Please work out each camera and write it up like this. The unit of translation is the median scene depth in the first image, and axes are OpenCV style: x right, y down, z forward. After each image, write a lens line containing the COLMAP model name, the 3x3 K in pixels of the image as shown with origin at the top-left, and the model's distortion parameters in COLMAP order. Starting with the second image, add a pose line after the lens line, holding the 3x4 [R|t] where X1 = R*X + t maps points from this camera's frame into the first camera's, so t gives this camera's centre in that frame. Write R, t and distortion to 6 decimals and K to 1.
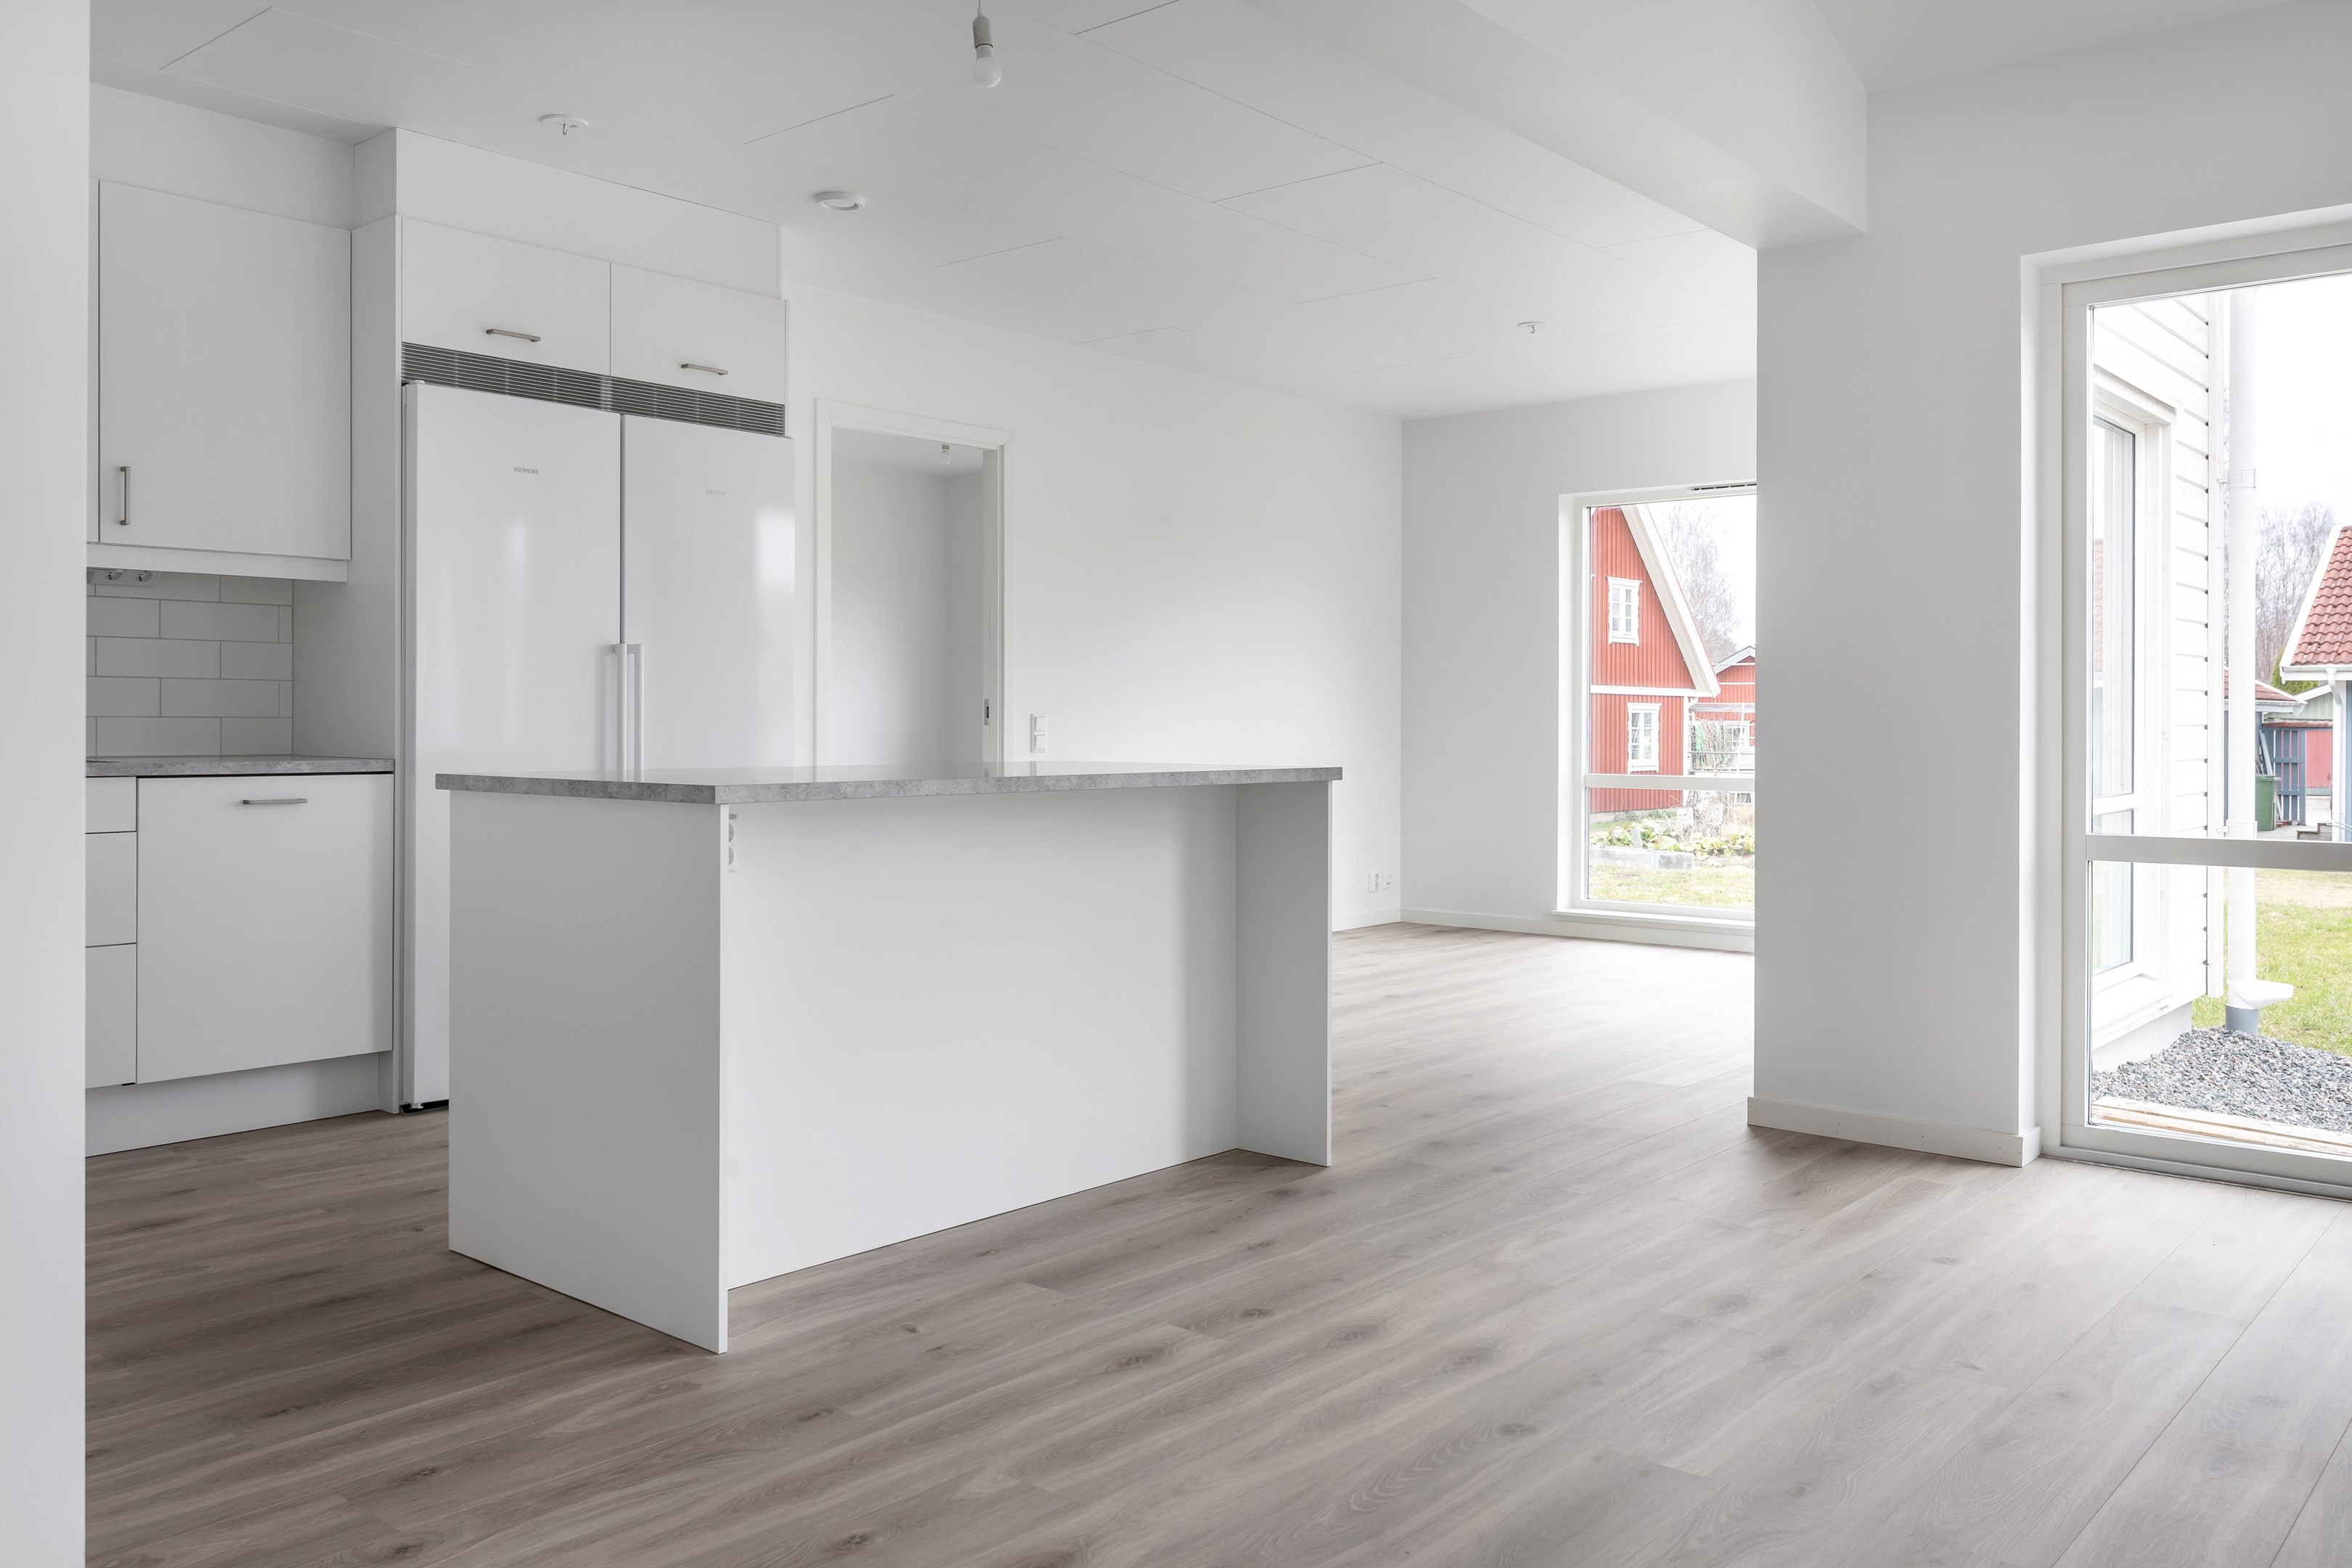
lens RADIAL K [[1827.1, 0, 1198.6], [0, 1827.1, 721.5], [0, 0, 1]] dist [-0.003558, 0.003219]
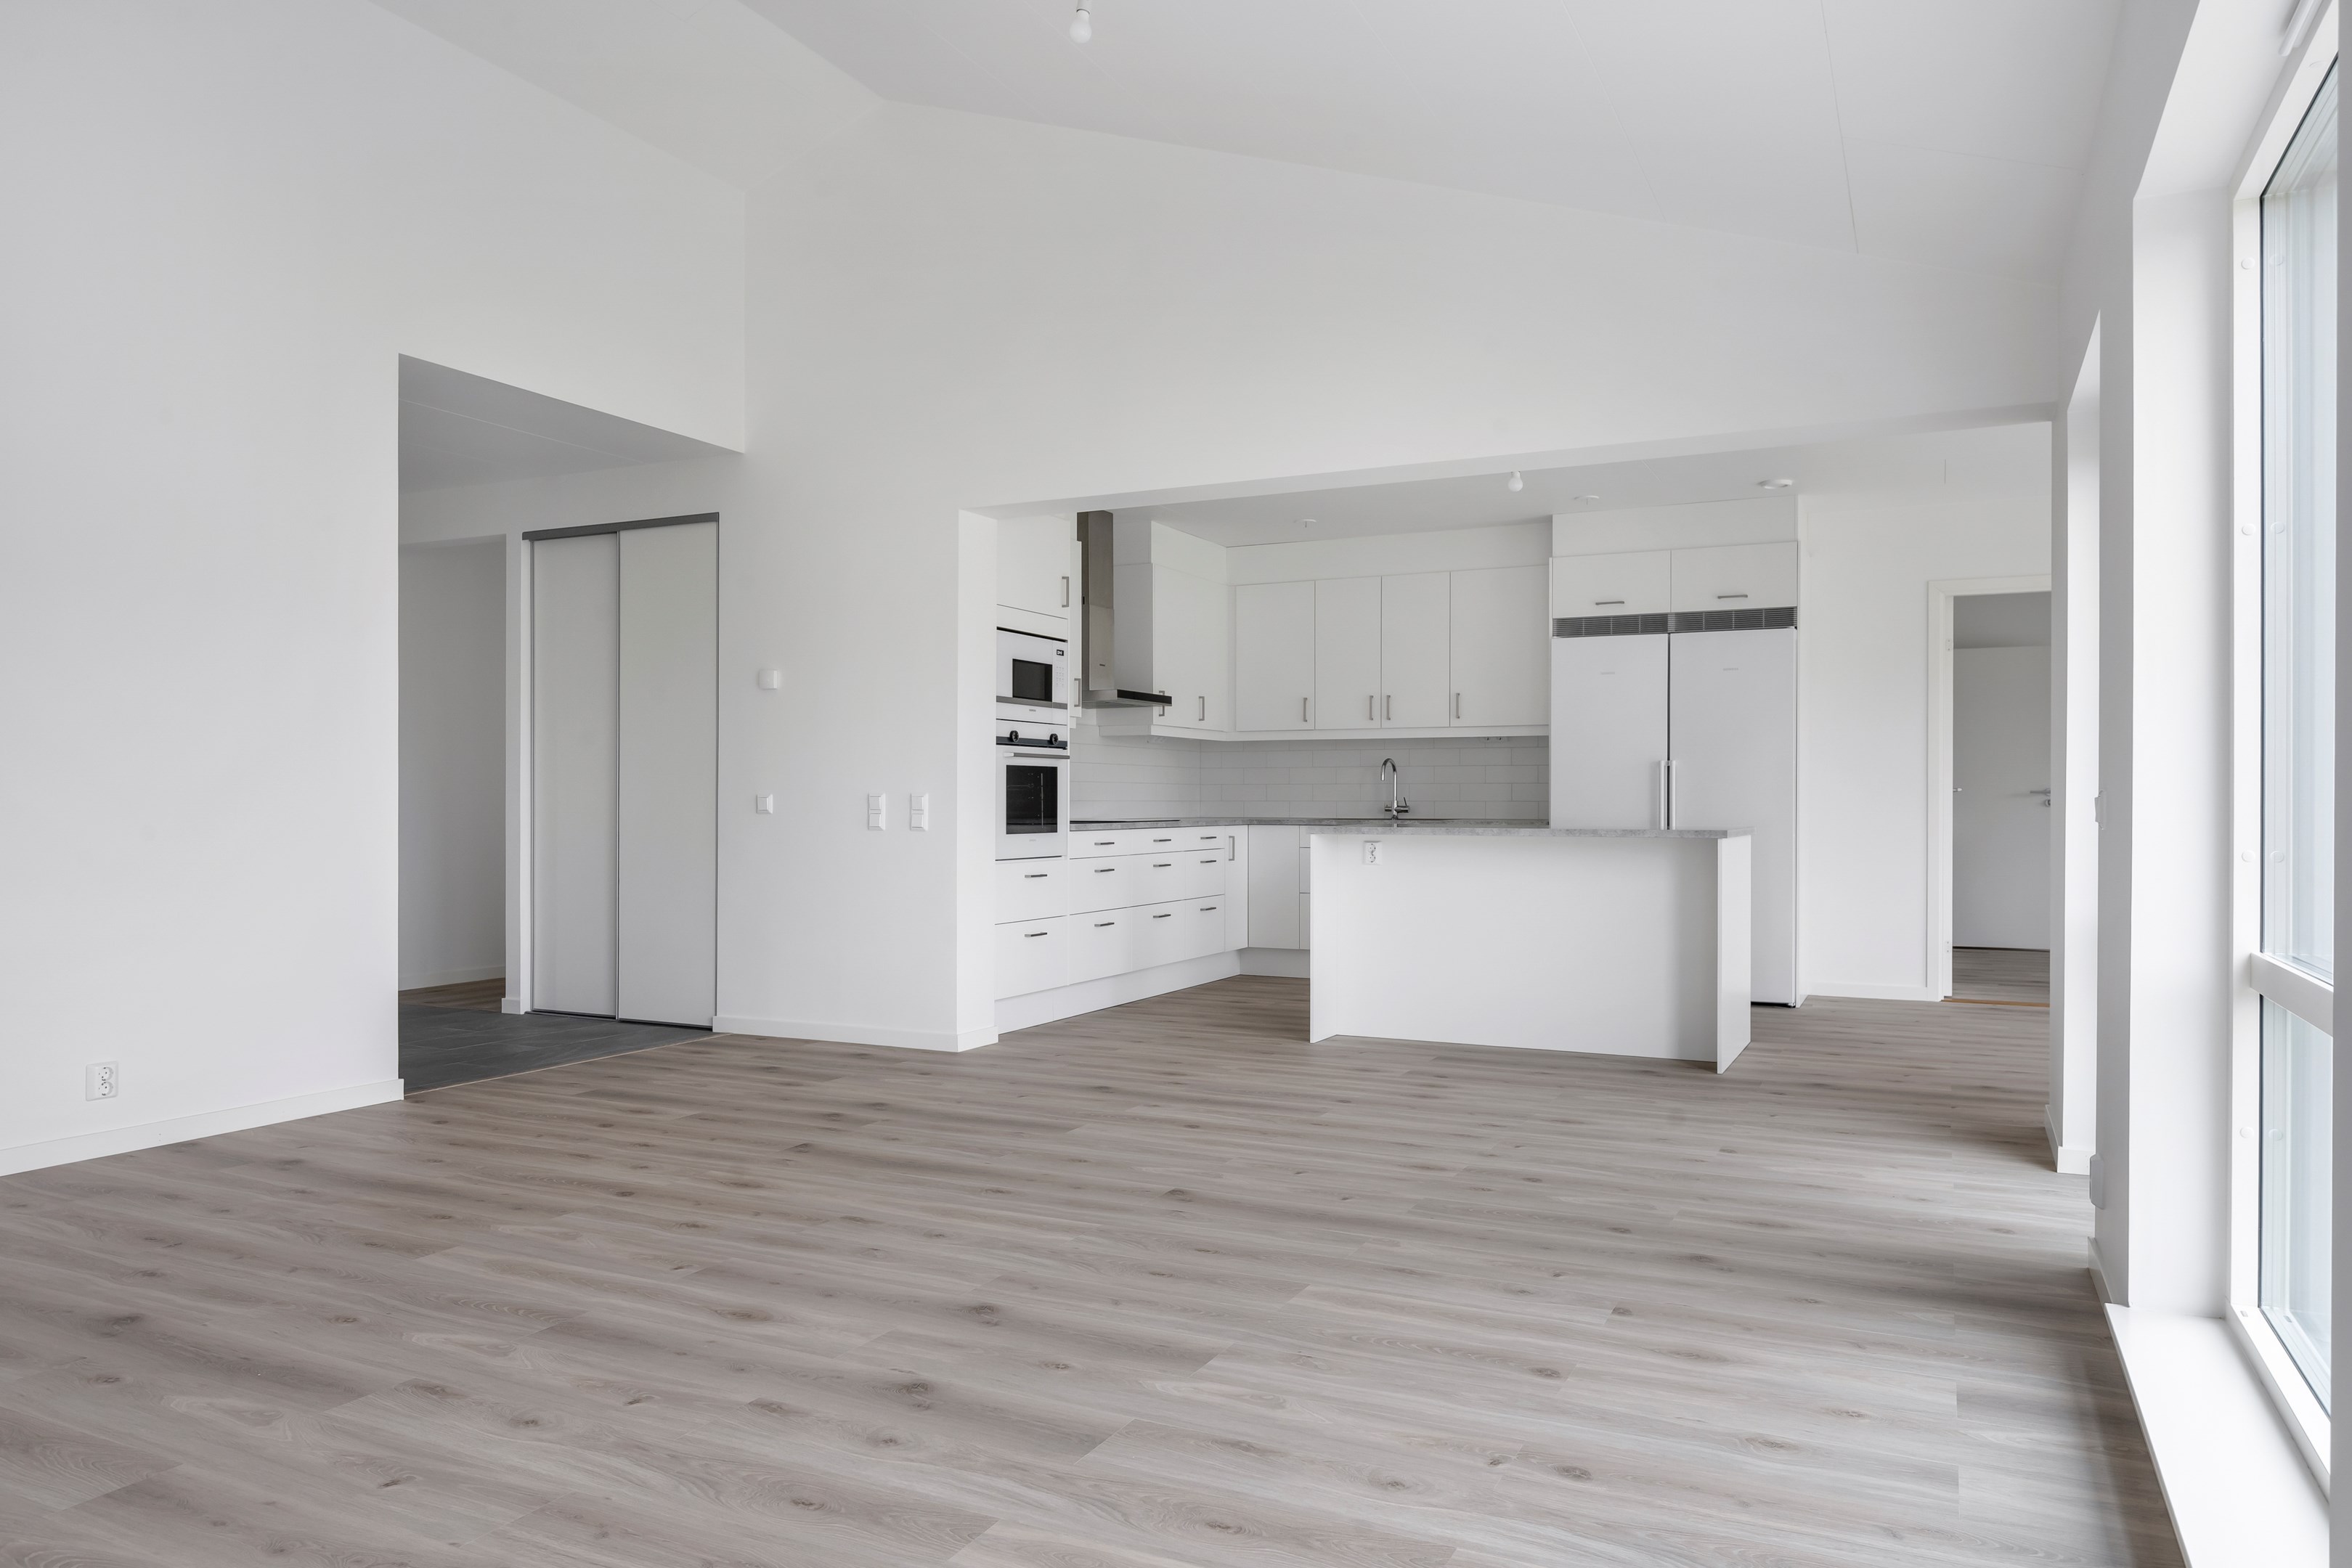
lens RADIAL K [[1571.7, 0, 1190.3], [0, 1571.7, 801.6], [0, 0, 1]] dist [-0.001421, -0.005364]
pose [[0.247070, -0.002432, -0.968995, 1.320746], [-0.001003, 0.999996, -0.002765, 0.003437], [0.968997, 0.001655, 0.247067, 0.190833]]
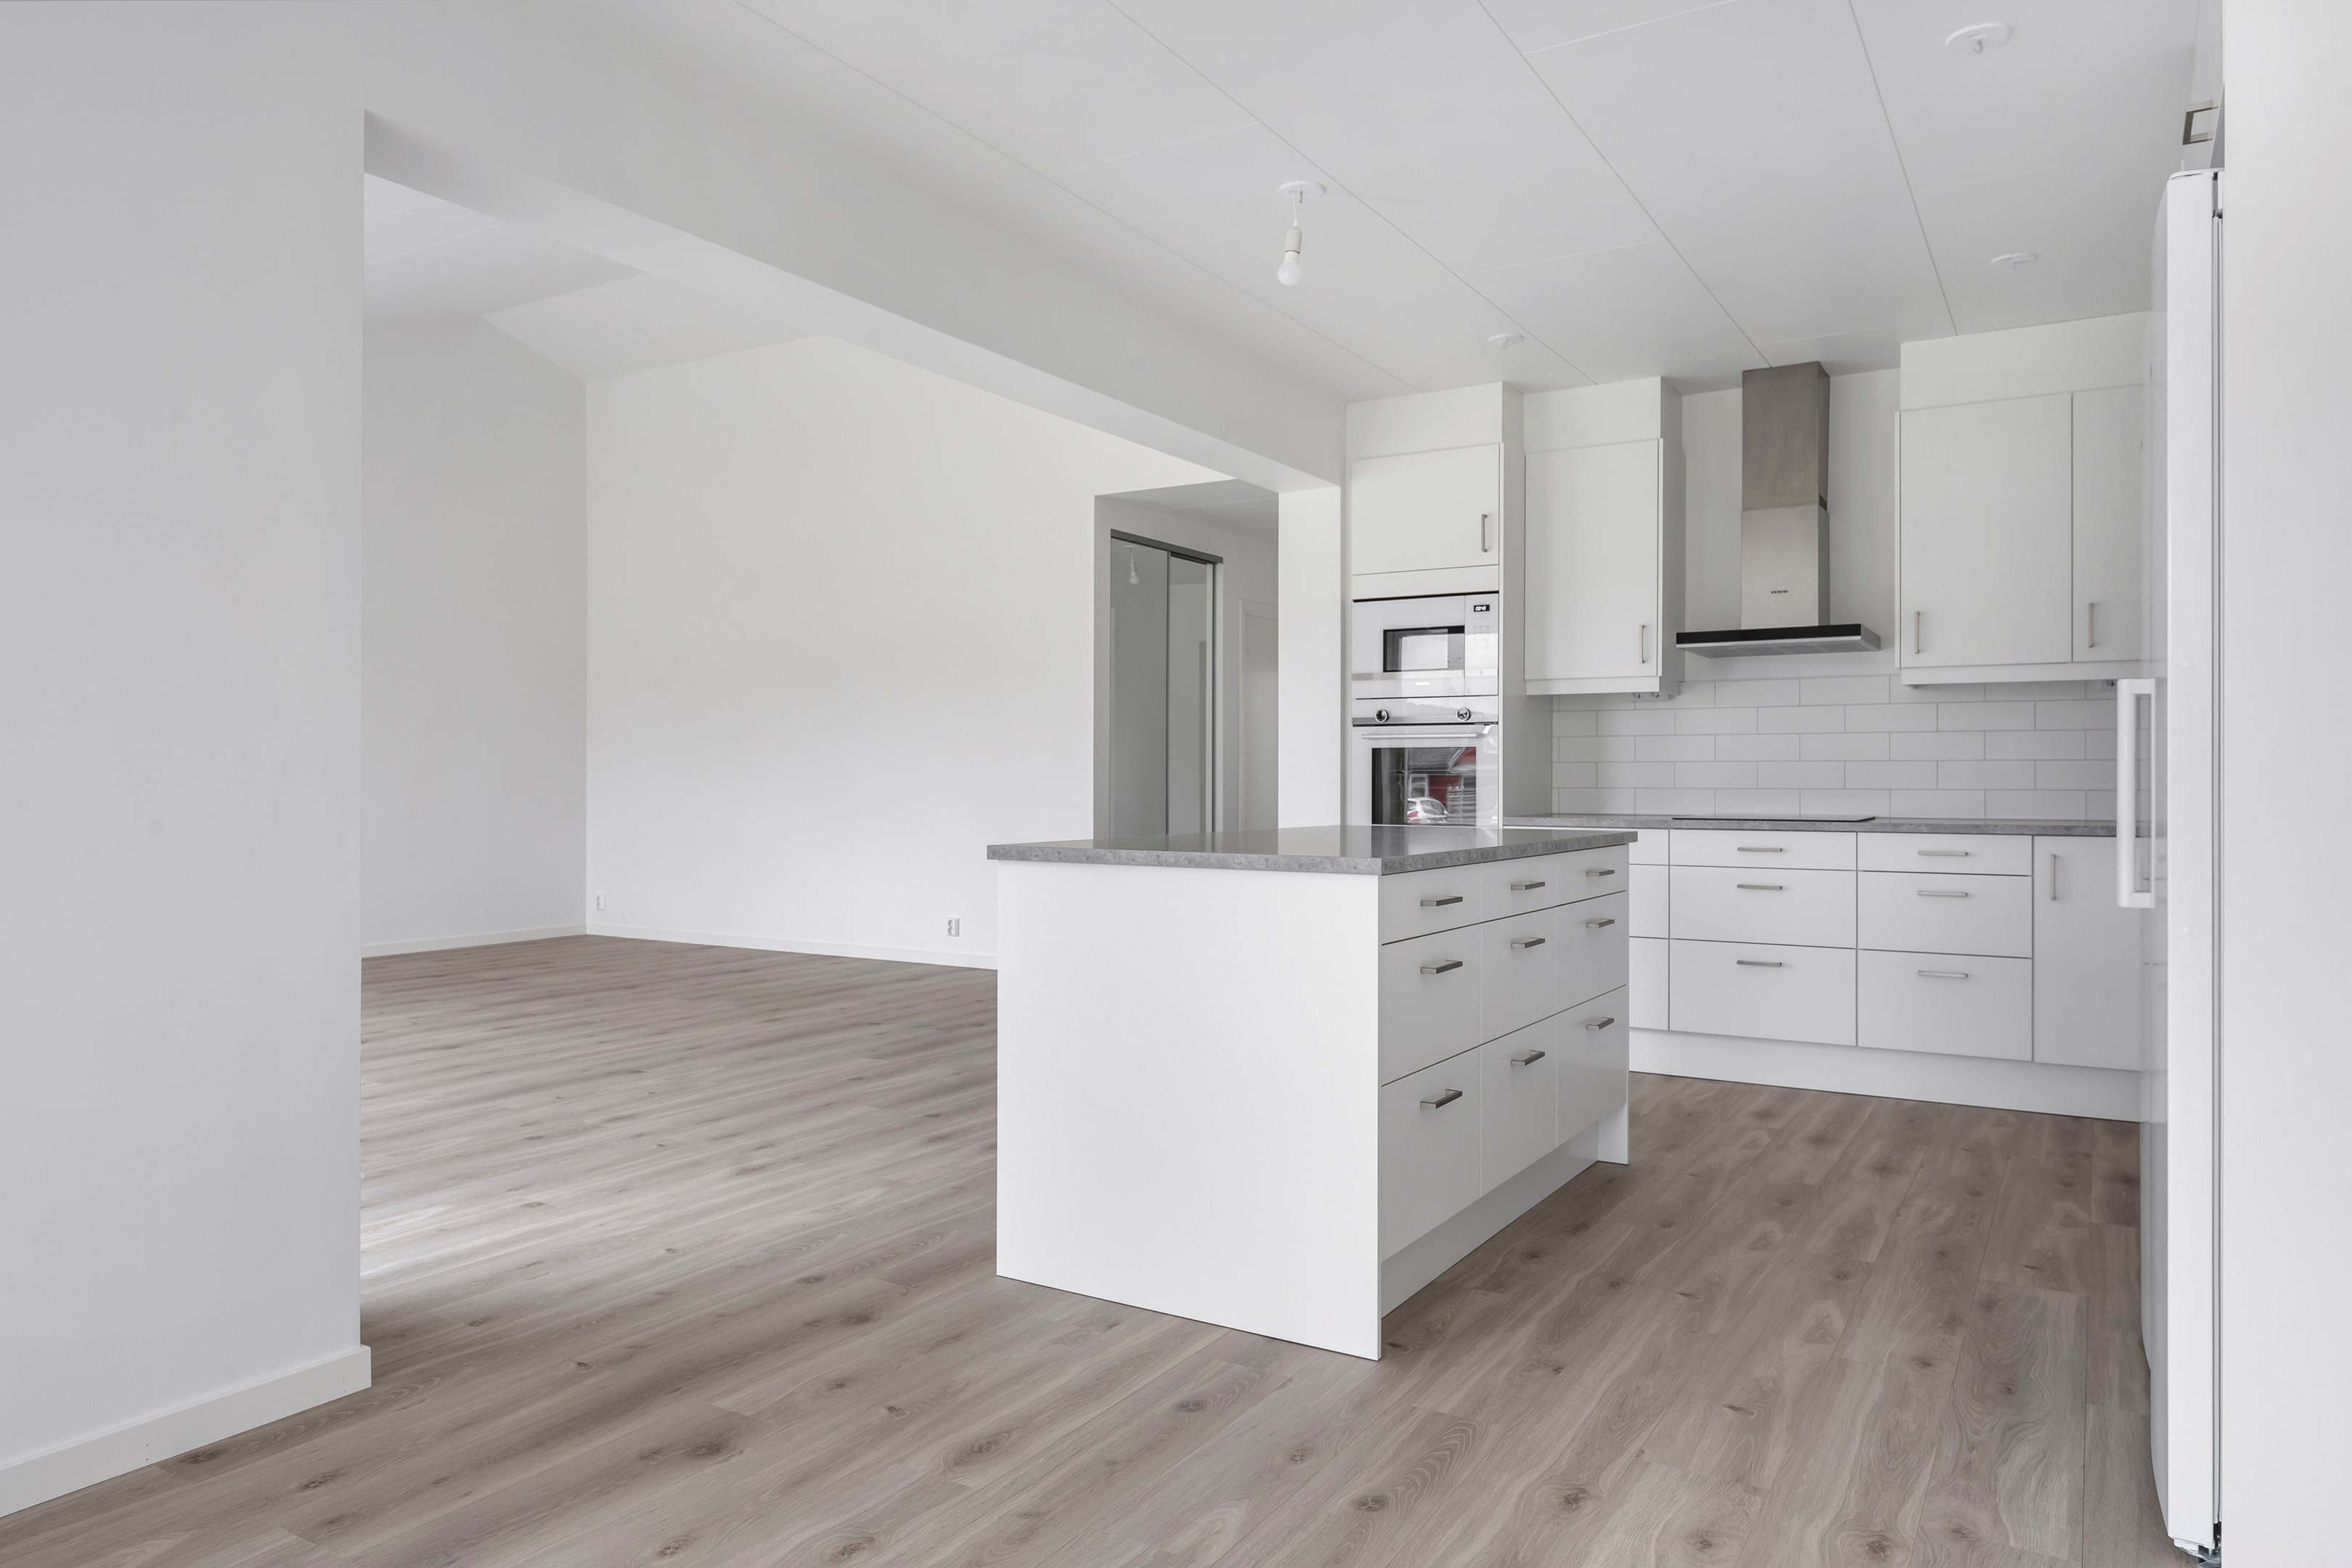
lens RADIAL K [[1499.6, 0, 1187.1], [0, 1499.6, 778.8], [0, 0, 1]] dist [0.000960, -0.004595]
pose [[-0.988442, -0.005511, -0.151500, 0.094140], [-0.005677, 0.999984, 0.000661, -0.009726], [0.151494, 0.001514, -0.988457, 1.767910]]
